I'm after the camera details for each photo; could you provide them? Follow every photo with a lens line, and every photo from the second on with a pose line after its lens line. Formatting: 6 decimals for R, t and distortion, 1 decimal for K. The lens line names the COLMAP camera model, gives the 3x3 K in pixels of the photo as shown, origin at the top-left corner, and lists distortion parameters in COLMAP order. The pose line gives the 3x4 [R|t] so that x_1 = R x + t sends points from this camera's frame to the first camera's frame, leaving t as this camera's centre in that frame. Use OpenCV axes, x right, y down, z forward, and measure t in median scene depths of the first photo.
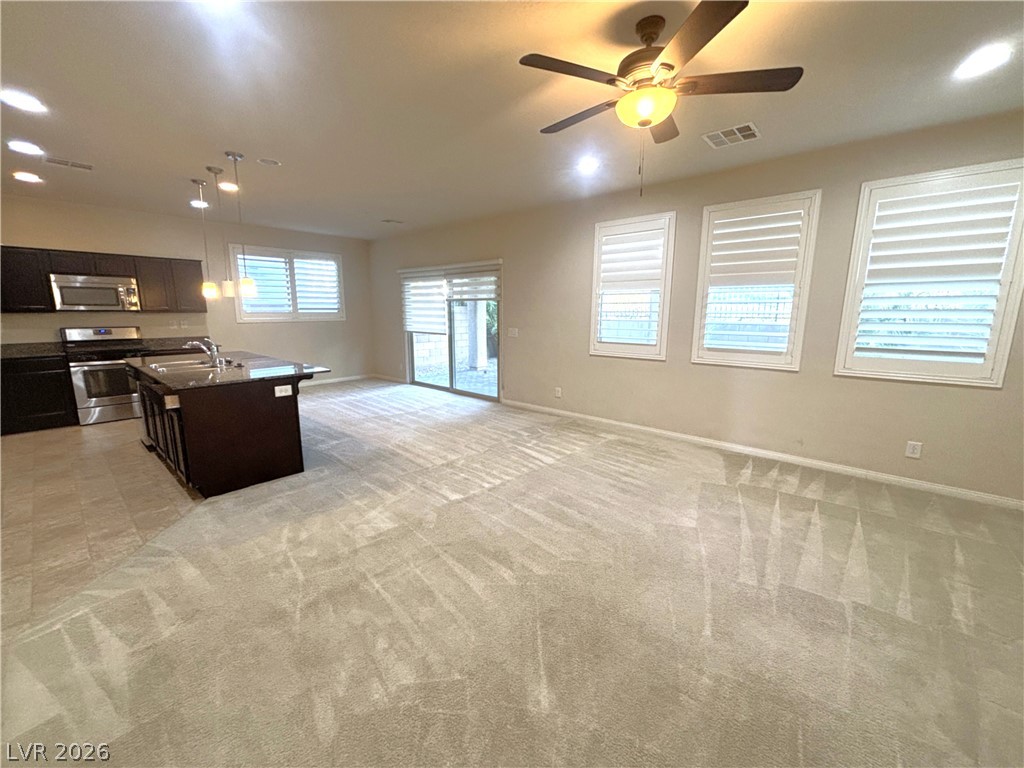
lens RADIAL K [[415.9, 0, 520.3], [0, 415.9, 385.1], [0, 0, 1]] dist [0.003575, -0.000749]
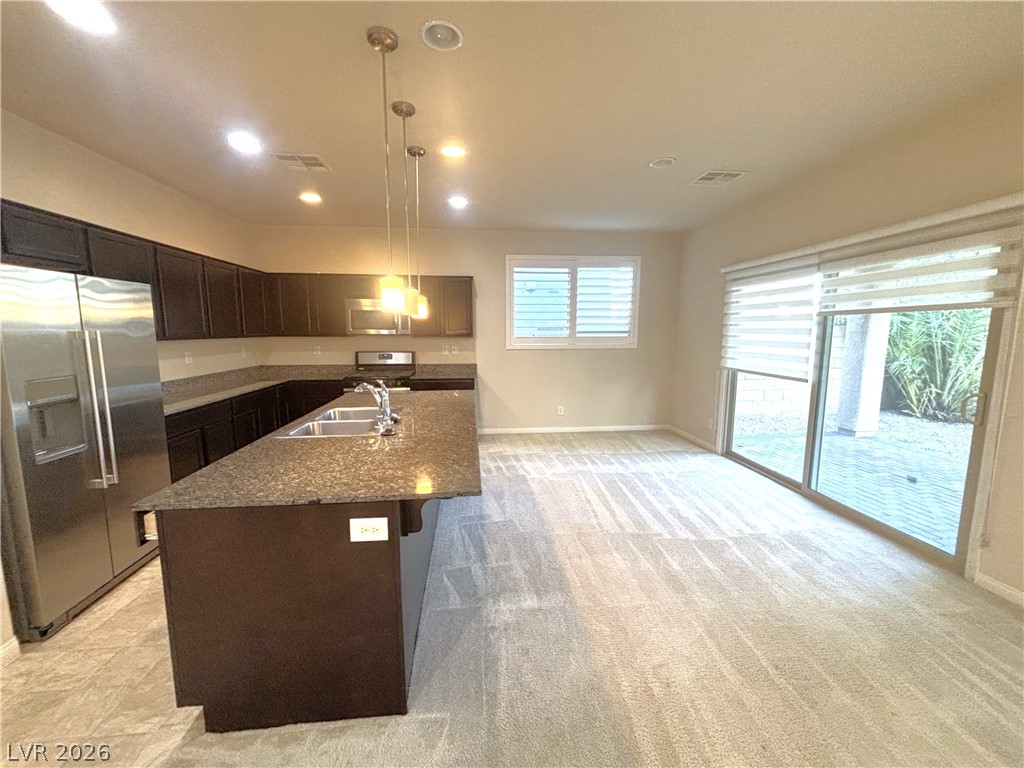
lens RADIAL K [[415.9, 0, 510.5], [0, 415.9, 386.7], [0, 0, 1]] dist [0.003575, -0.000749]
pose [[0.725301, 0.087632, -0.682831, -0.095815], [-0.118857, 0.992911, 0.001177, -0.074372], [0.678094, 0.080305, 0.730575, 0.392113]]
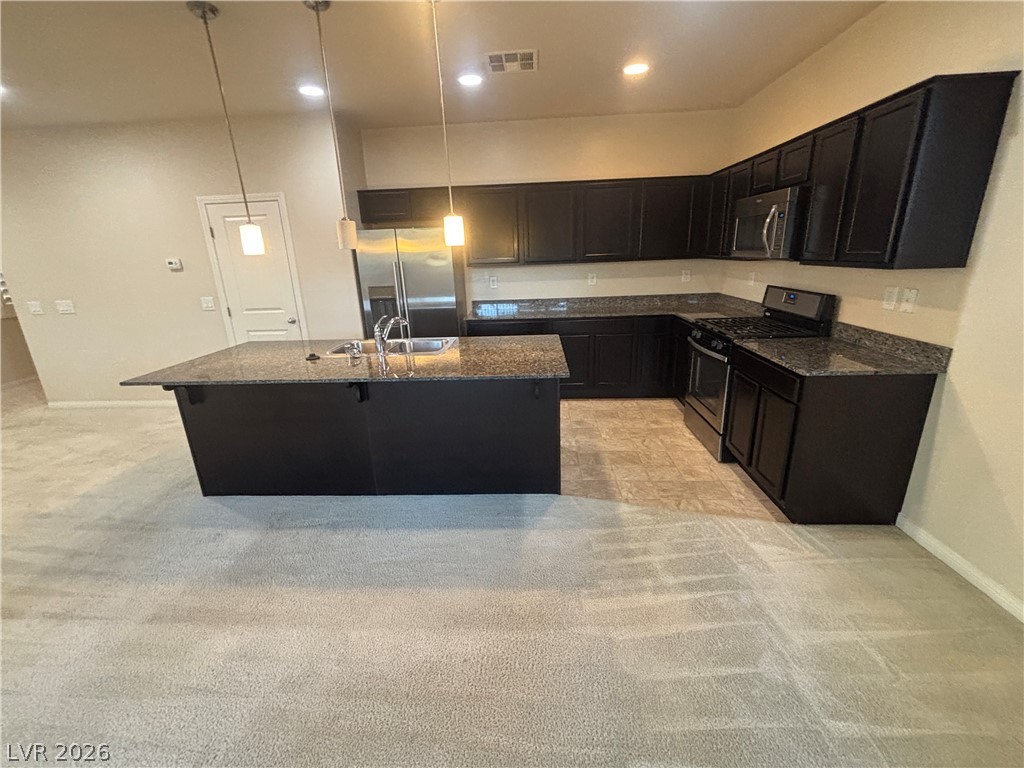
lens RADIAL K [[435.7, 0, 502.0], [0, 435.7, 386.1], [0, 0, 1]] dist [-0.001235, 0.001097]
pose [[-0.798882, 0.197261, -0.568221, -0.291728], [-0.077537, 0.903038, 0.422506, -0.185289], [0.596469, 0.381590, -0.706126, 0.965215]]
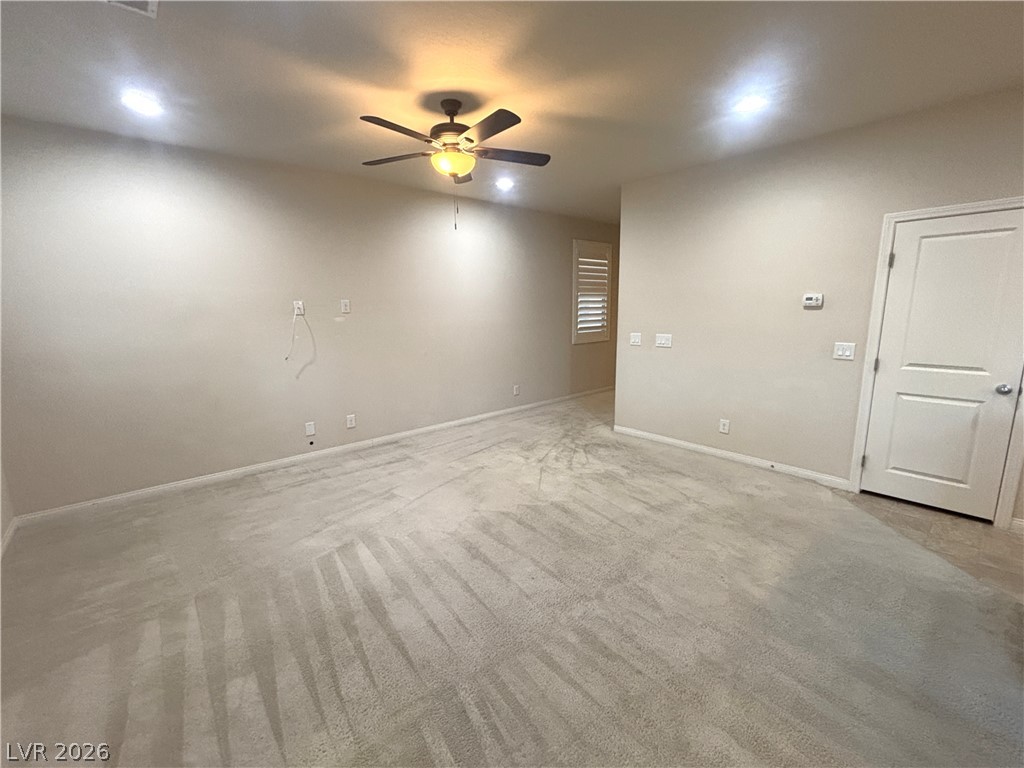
lens RADIAL K [[435.7, 0, 511.4], [0, 435.7, 386.7], [0, 0, 1]] dist [-0.001235, 0.001097]
pose [[-0.990570, -0.015308, 0.136150, -0.026091], [0.034372, 0.934190, 0.355115, -0.142016], [-0.132626, 0.356446, -0.924855, 0.733060]]
